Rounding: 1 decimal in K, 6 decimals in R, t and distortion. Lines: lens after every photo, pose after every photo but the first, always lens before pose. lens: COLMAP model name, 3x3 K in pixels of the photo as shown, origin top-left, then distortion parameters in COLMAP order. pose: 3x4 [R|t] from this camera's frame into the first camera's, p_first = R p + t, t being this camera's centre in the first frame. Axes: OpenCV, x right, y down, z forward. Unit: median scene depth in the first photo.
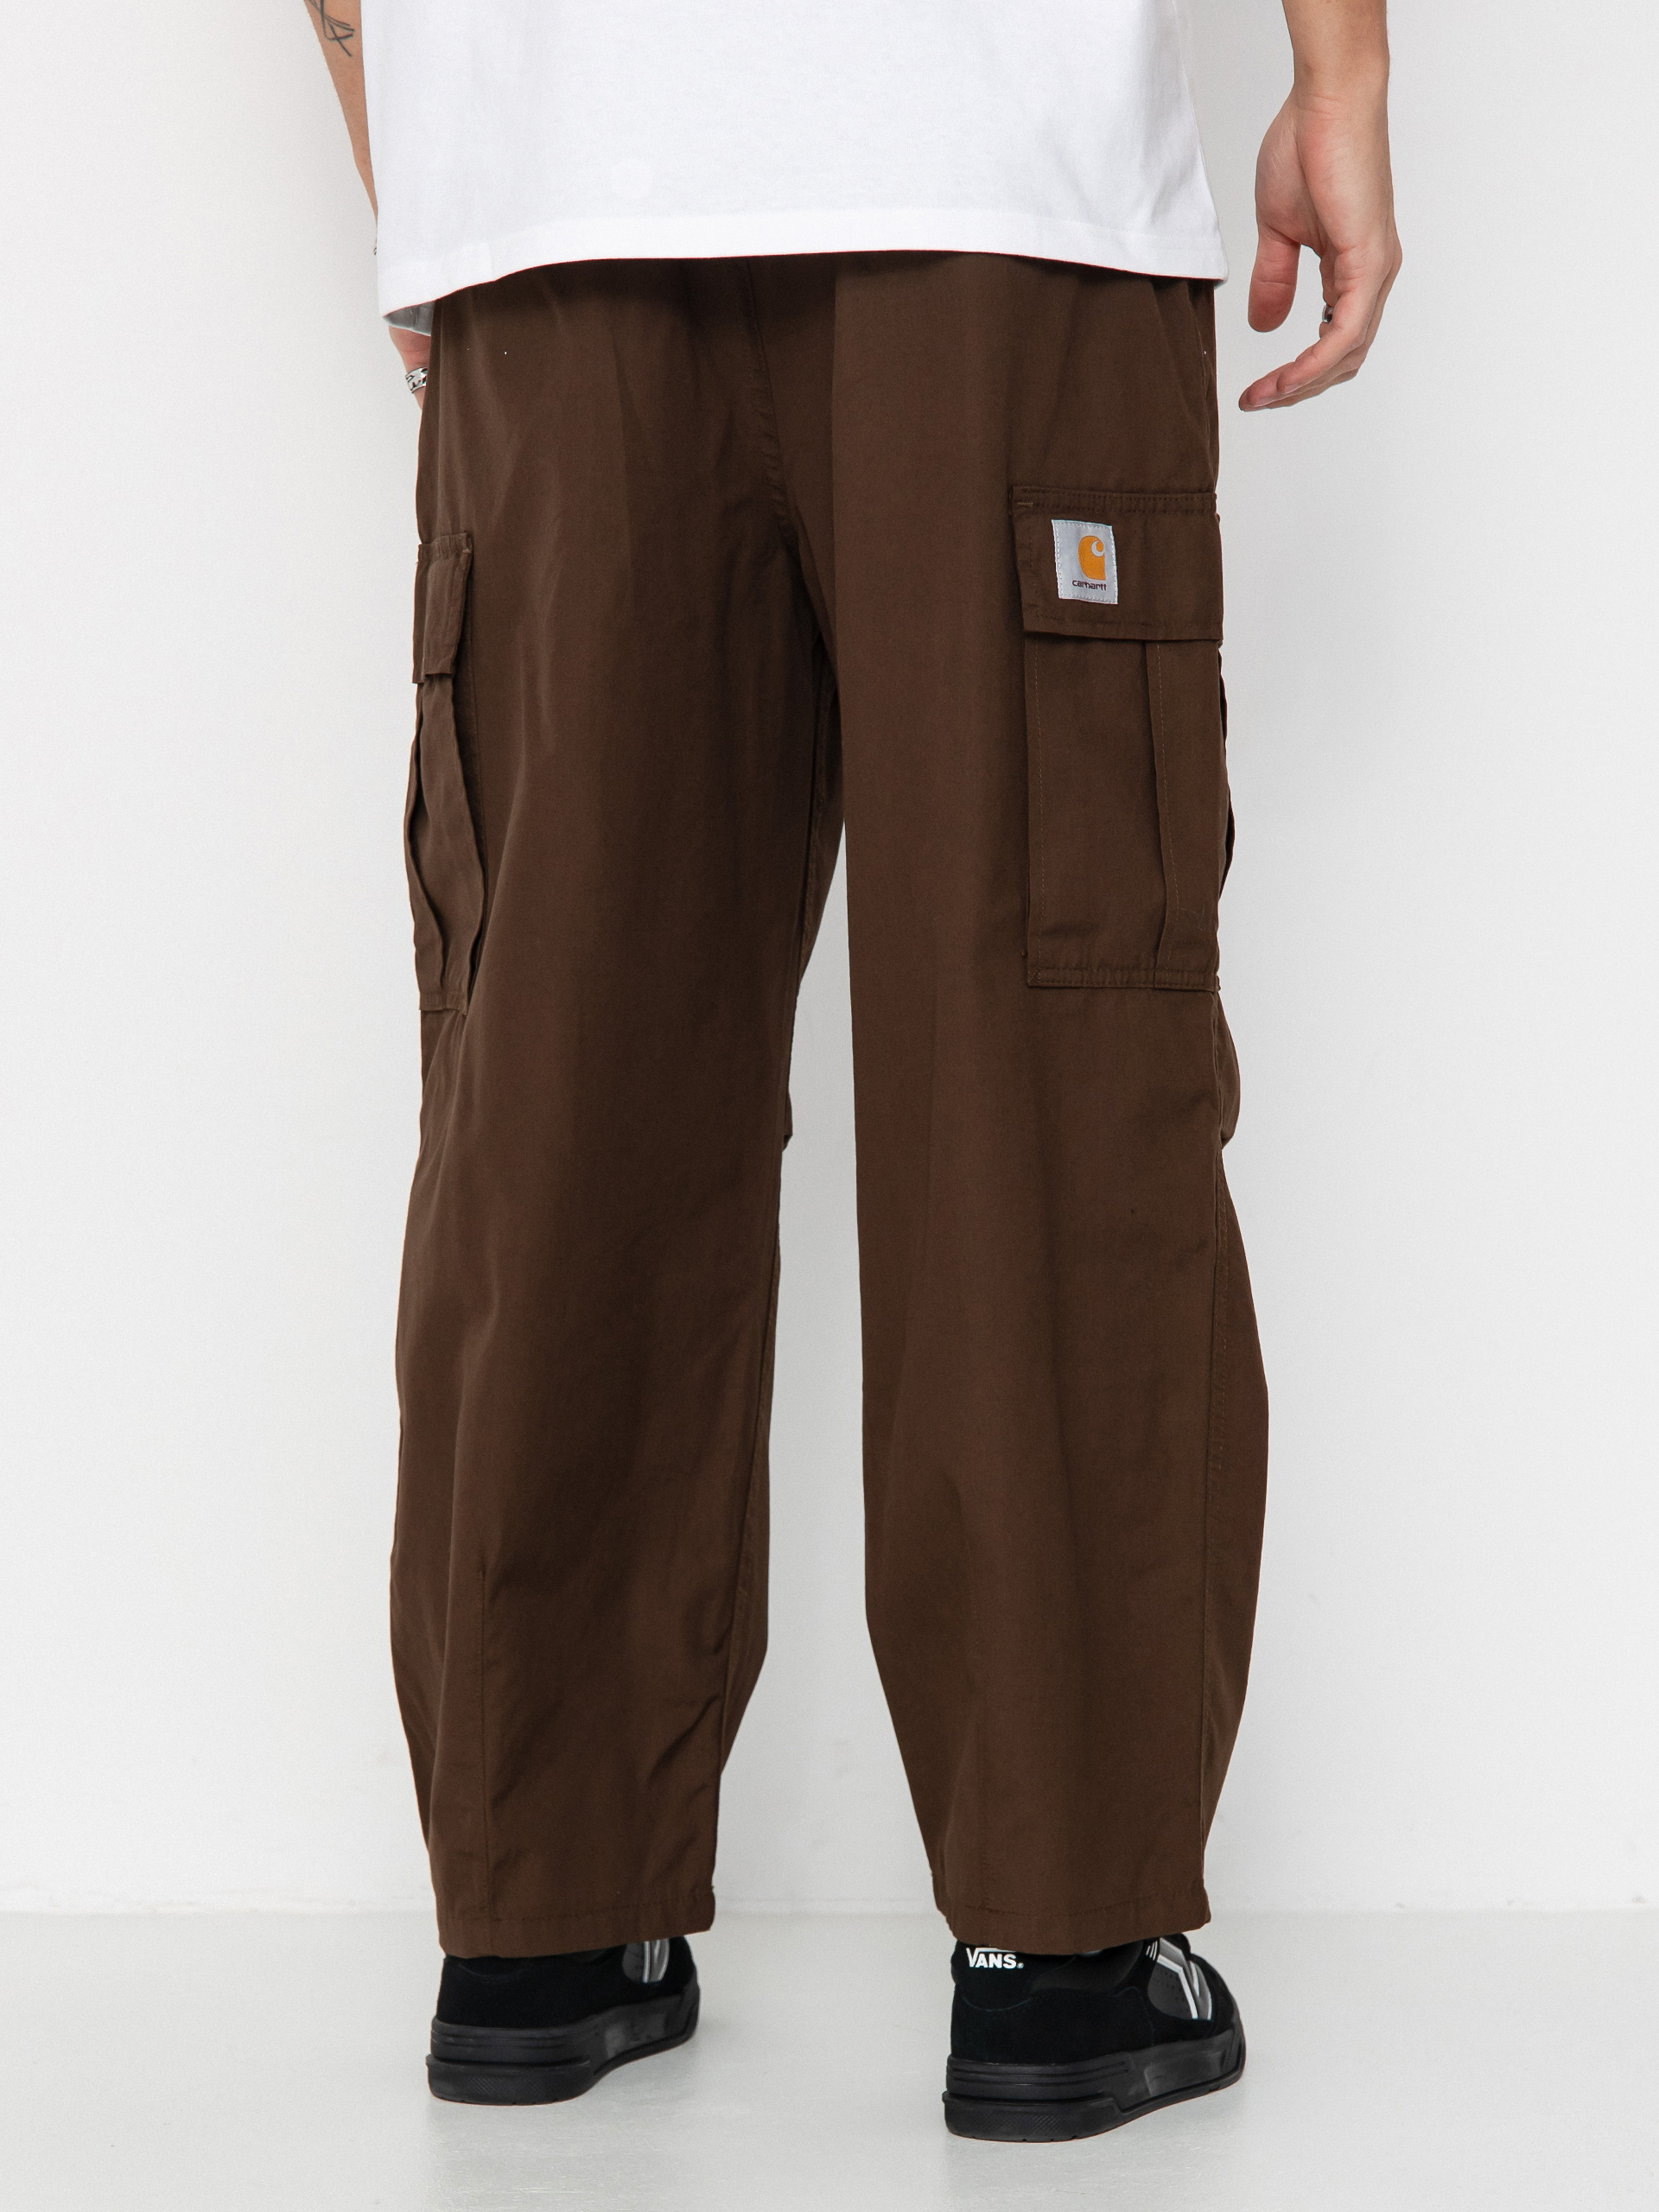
lens RADIAL K [[4136.1, 0, 833.2], [0, 4136.1, 1106.0], [0, 0, 1]] dist [0.188788, 0.000000]
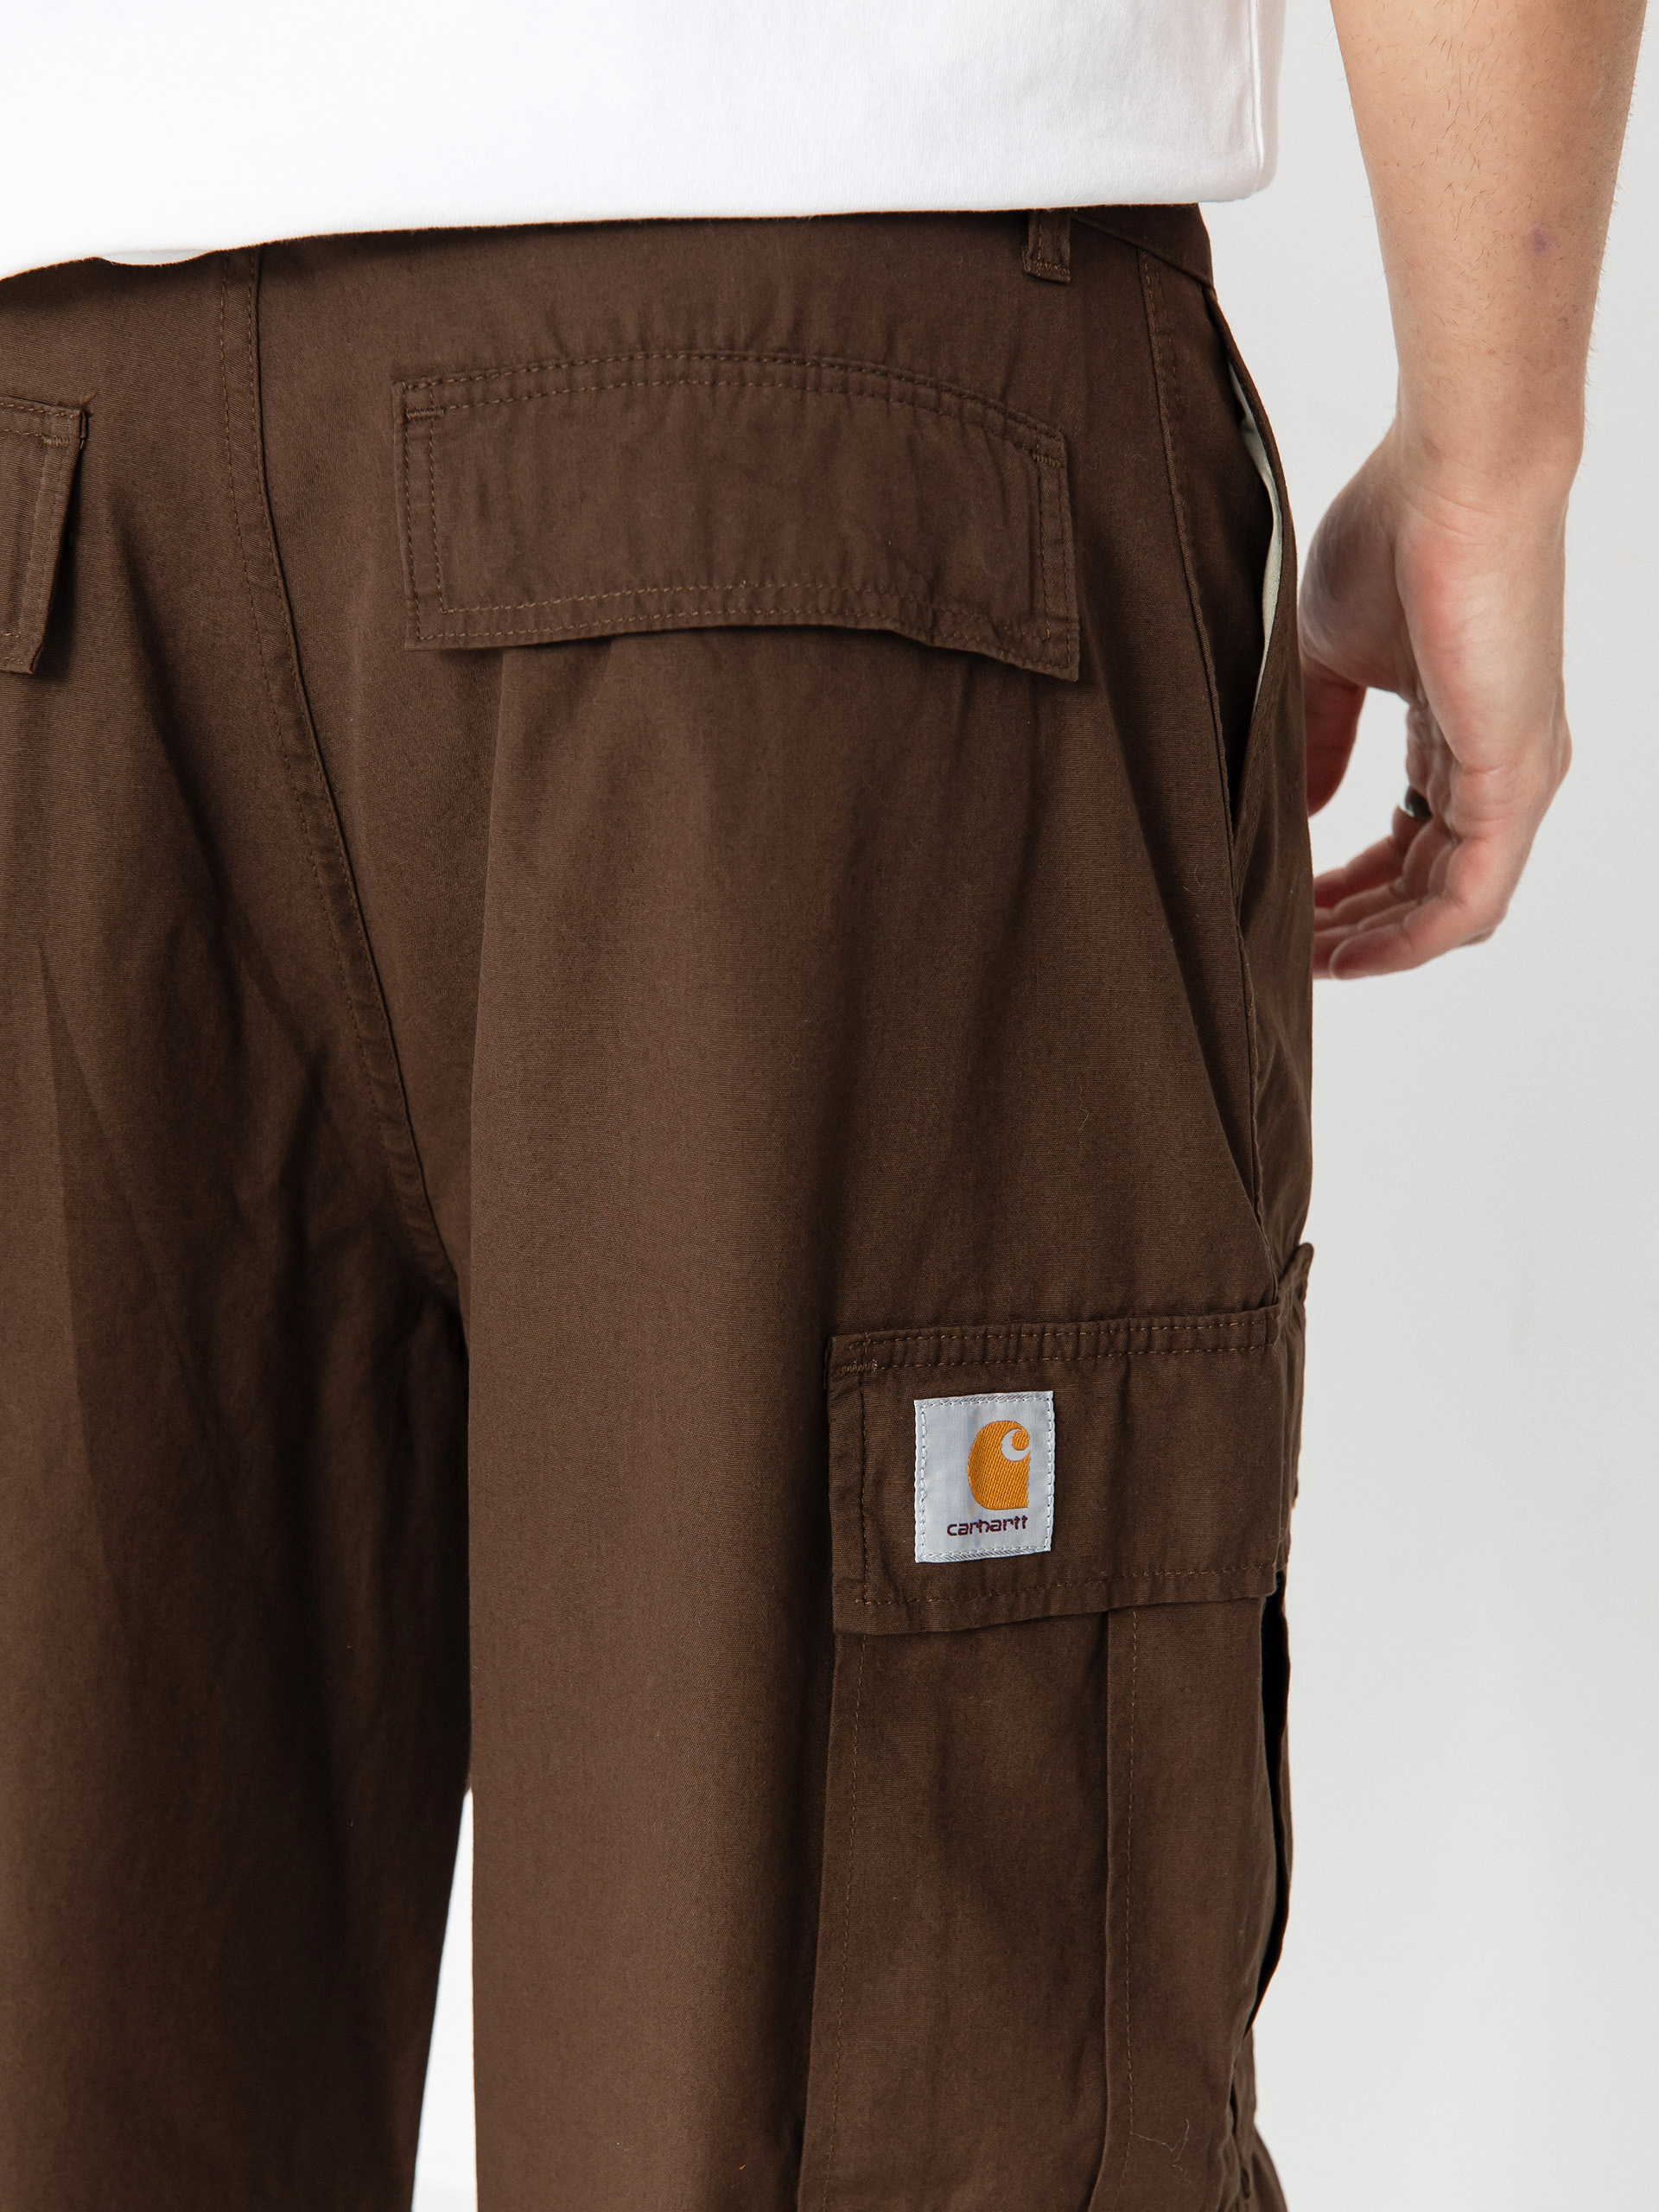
lens RADIAL K [[4136.1, 0, 824.9], [0, 4136.1, 1106.3], [0, 0, 1]] dist [0.188788, 0.000000]
pose [[0.994921, 0.099040, -0.017955, 0.046295], [-0.100299, 0.990478, -0.094301, -0.124664], [0.008445, 0.095623, 0.995382, 0.519694]]
